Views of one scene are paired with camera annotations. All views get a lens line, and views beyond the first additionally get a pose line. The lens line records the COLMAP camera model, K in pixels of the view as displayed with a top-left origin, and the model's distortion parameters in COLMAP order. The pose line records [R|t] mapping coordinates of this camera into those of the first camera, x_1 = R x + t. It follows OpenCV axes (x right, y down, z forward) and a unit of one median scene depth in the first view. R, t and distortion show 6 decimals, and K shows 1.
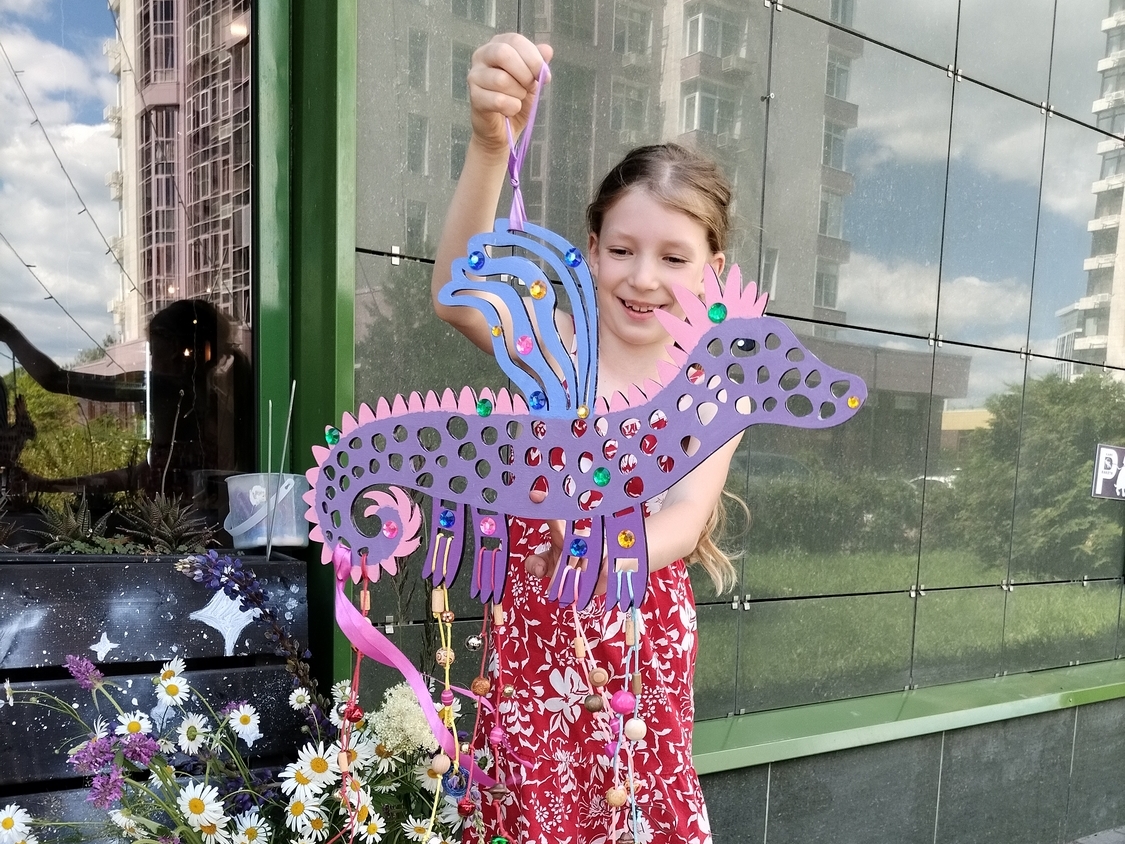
lens RADIAL K [[862.7, 0, 562.5], [0, 862.7, 422.0], [0, 0, 1]] dist [0.087367, -0.163296]
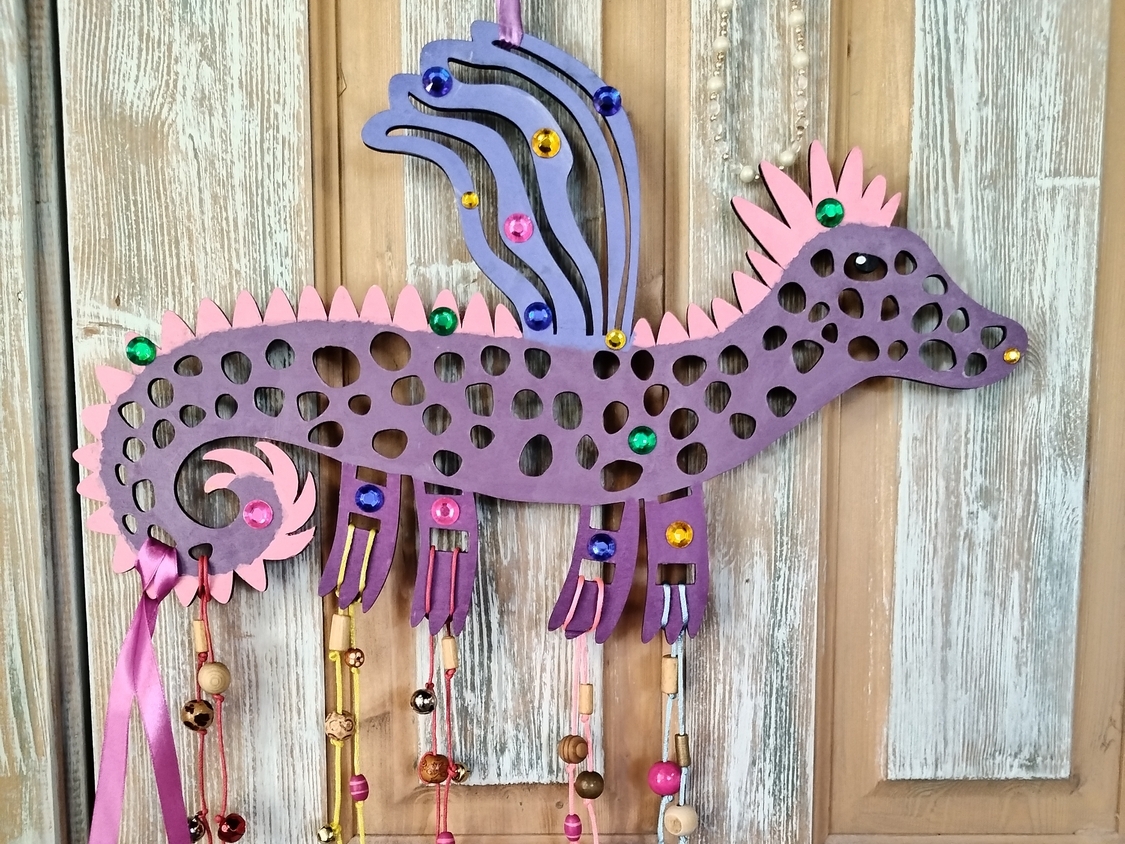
lens RADIAL K [[862.7, 0, 562.5], [0, 862.7, 422.0], [0, 0, 1]] dist [0.087367, -0.163296]
pose [[0.994202, 0.028879, -0.103574, 0.062442], [-0.025407, 0.999075, 0.034682, 0.032430], [0.104480, -0.031849, 0.994017, 0.398458]]
